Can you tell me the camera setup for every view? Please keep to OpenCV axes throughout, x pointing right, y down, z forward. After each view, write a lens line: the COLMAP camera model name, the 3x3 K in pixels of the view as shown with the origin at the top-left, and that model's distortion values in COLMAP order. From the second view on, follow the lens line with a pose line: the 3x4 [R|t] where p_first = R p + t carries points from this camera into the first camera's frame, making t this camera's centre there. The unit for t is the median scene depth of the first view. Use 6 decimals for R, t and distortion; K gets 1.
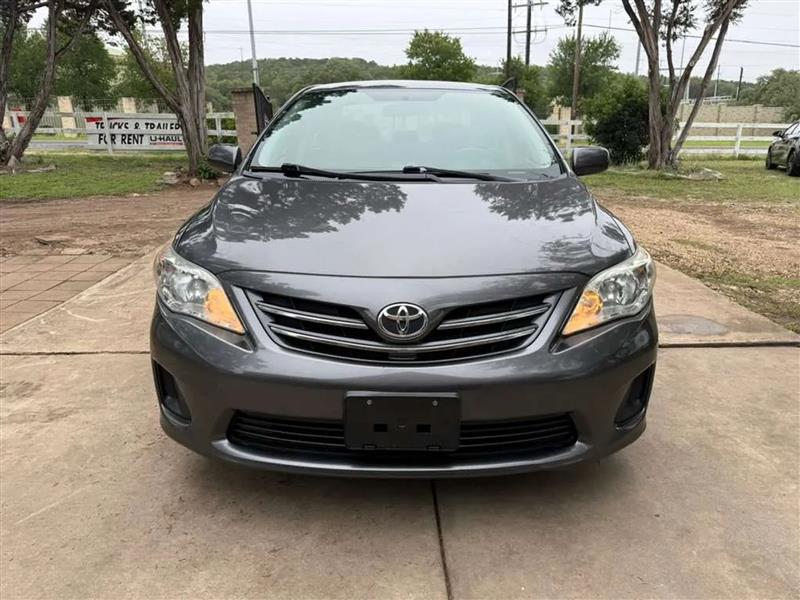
lens RADIAL K [[565.5, 0, 401.9], [0, 565.5, 300.5], [0, 0, 1]] dist [0.023282, -0.032000]
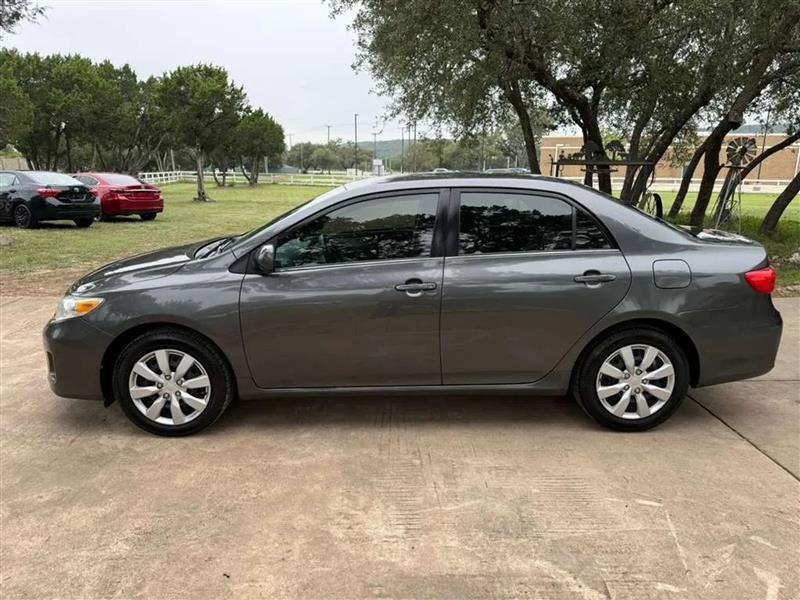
lens RADIAL K [[565.5, 0, 394.4], [0, 565.5, 303.5], [0, 0, 1]] dist [0.023282, -0.032000]
pose [[0.043087, -0.234020, 0.971276, -0.221990], [0.292036, 0.932669, 0.211763, -0.097722], [-0.955436, 0.274523, 0.108528, 0.259745]]
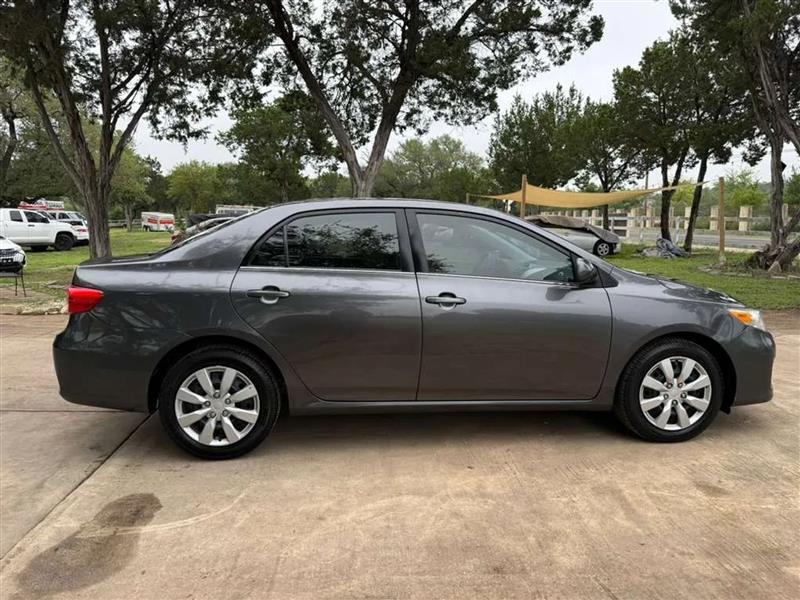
lens RADIAL K [[565.5, 0, 402.3], [0, 565.5, 296.5], [0, 0, 1]] dist [0.023282, -0.032000]
pose [[0.027119, 0.123717, -0.991947, 0.227510], [-0.299010, 0.947883, 0.110047, -0.083196], [0.953865, 0.293617, 0.062699, 0.252491]]
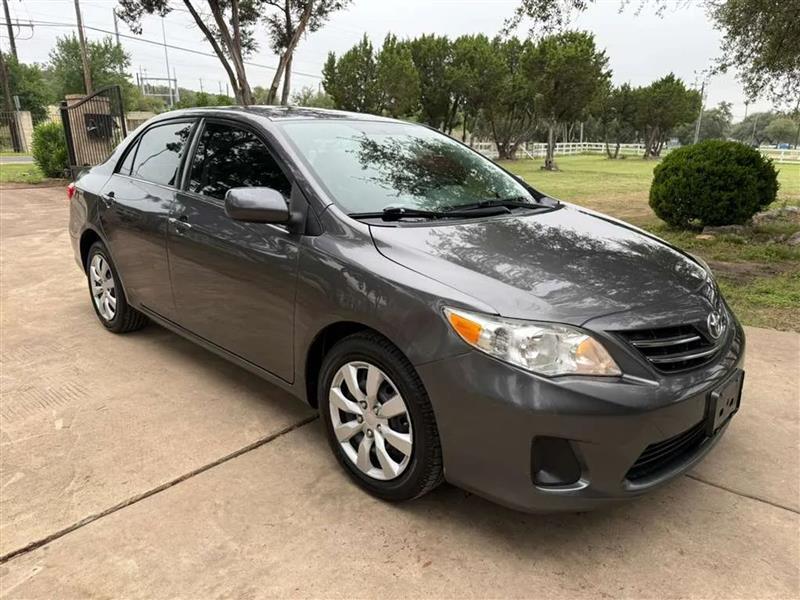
lens RADIAL K [[565.5, 0, 397.1], [0, 565.5, 301.1], [0, 0, 1]] dist [0.023282, -0.032000]
pose [[0.695117, -0.191200, 0.693004, -0.122026], [0.199407, 0.977438, 0.069660, -0.022234], [-0.690687, 0.089768, 0.717560, 0.051314]]
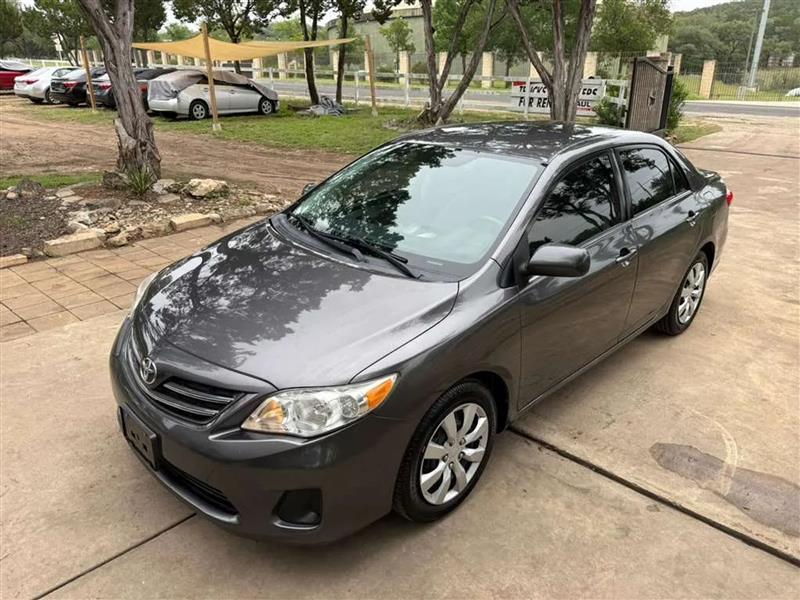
lens RADIAL K [[565.5, 0, 399.1], [0, 565.5, 301.3], [0, 0, 1]] dist [0.023282, -0.032000]
pose [[0.709436, 0.273302, -0.649620, 0.118501], [-0.215587, 0.961720, 0.169167, -0.045368], [0.670986, 0.020037, 0.741199, 0.032344]]
